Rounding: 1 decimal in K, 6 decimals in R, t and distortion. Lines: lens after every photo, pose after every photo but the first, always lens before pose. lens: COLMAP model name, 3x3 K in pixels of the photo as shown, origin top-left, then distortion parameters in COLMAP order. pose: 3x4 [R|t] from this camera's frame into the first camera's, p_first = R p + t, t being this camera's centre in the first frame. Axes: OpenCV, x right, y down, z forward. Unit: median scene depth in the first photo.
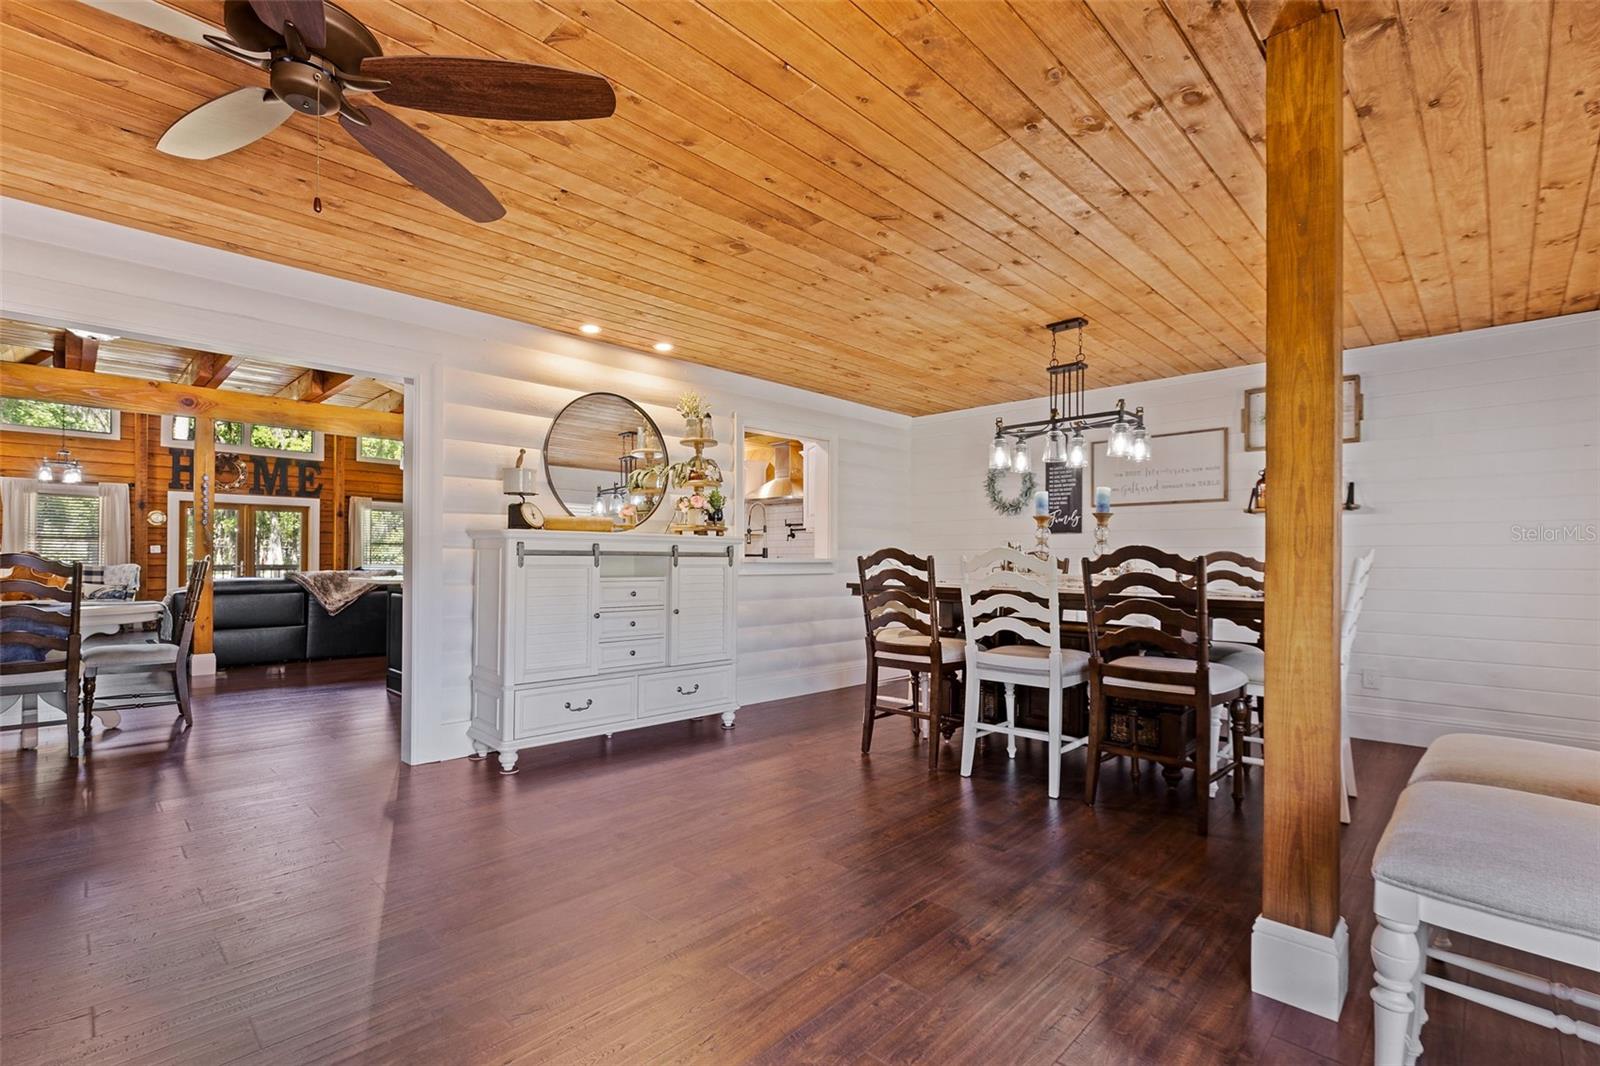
lens RADIAL K [[729.8, 0, 767.2], [0, 729.8, 557.1], [0, 0, 1]] dist [0.001651, -0.000265]
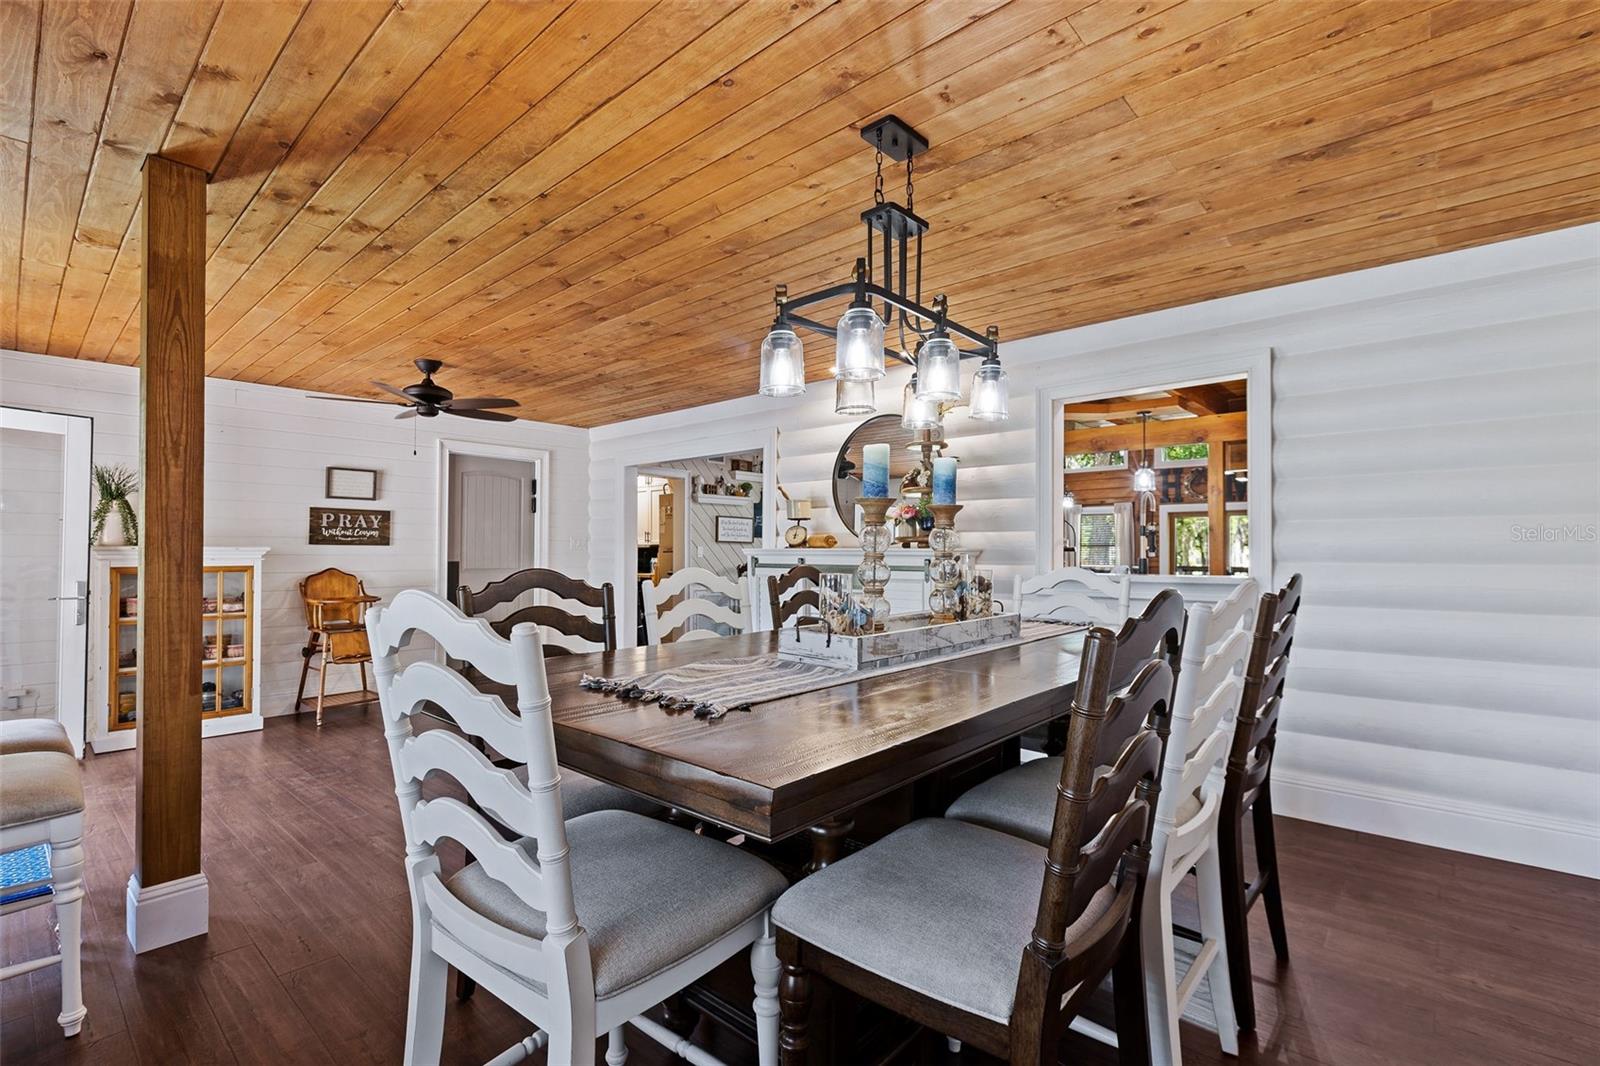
lens RADIAL K [[729.8, 0, 793.8], [0, 729.8, 539.3], [0, 0, 1]] dist [0.001651, -0.000265]
pose [[0.050920, -0.021587, -0.998469, 0.915463], [0.000954, 0.999767, -0.021566, -0.024480], [0.998702, 0.000146, 0.050929, 0.902217]]
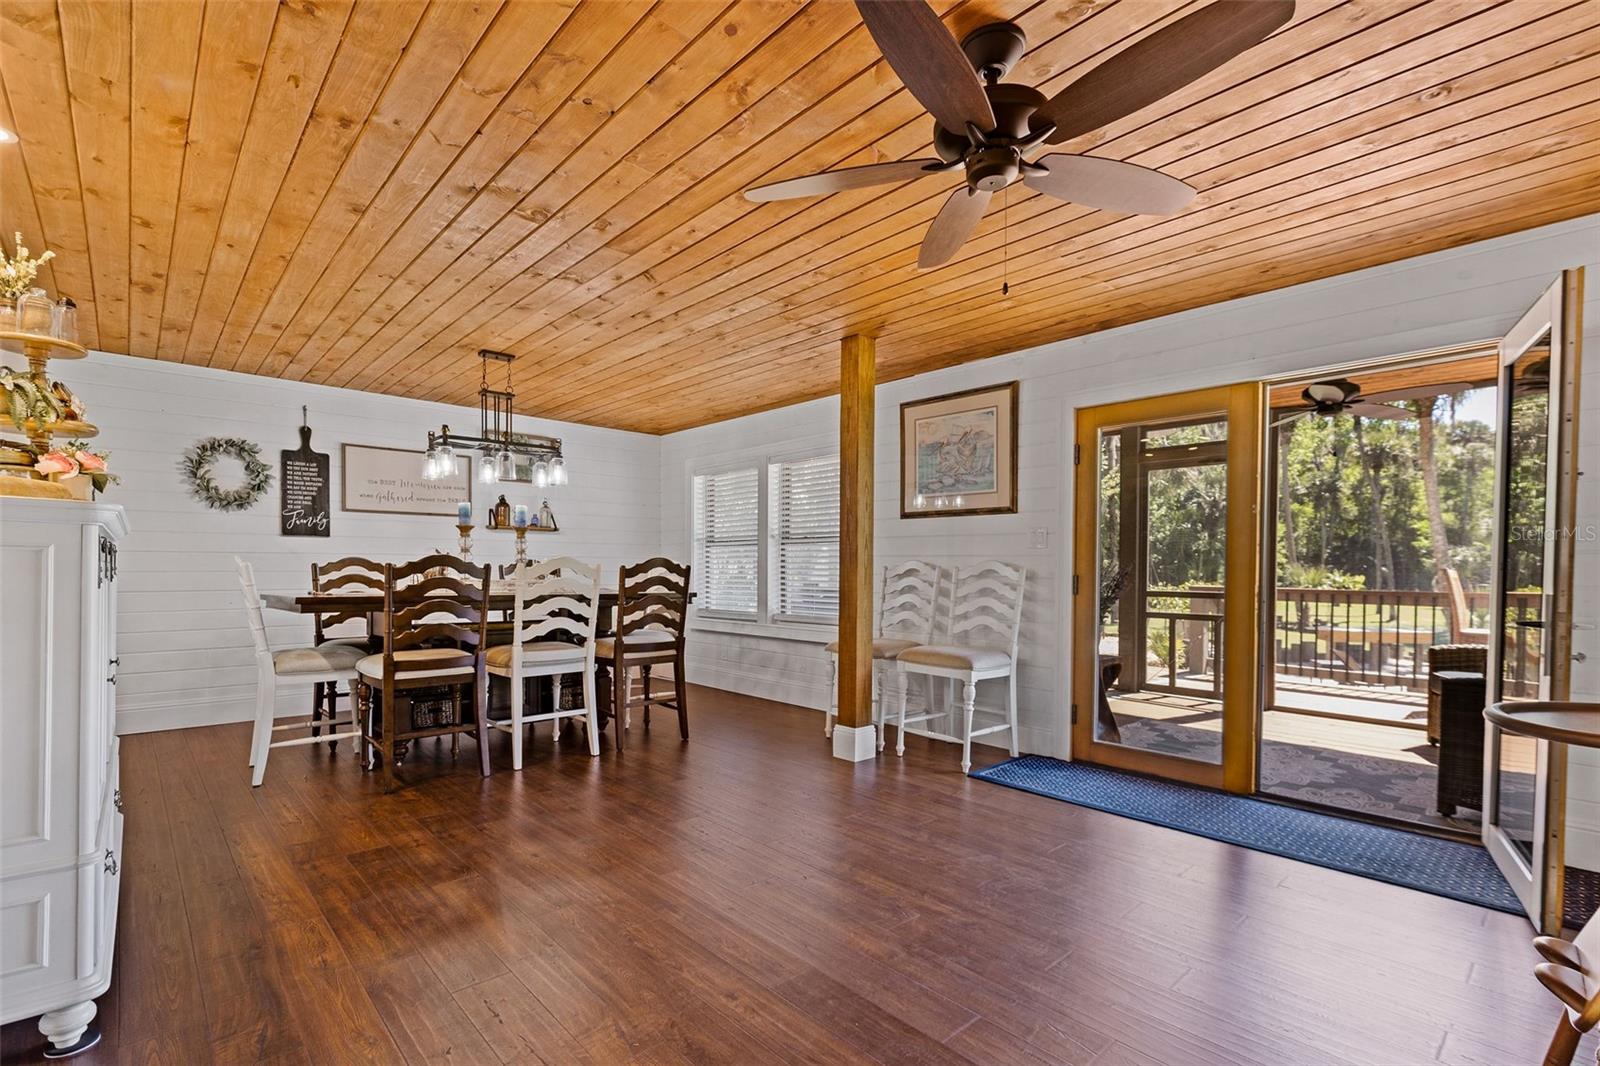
lens RADIAL K [[729.8, 0, 813.1], [0, 729.8, 569.7], [0, 0, 1]] dist [0.001651, -0.000265]
pose [[0.020593, -0.007325, 0.999761, -0.697423], [-0.008846, 0.999933, 0.007509, -0.004337], [-0.999749, -0.008998, 0.020527, 0.491405]]
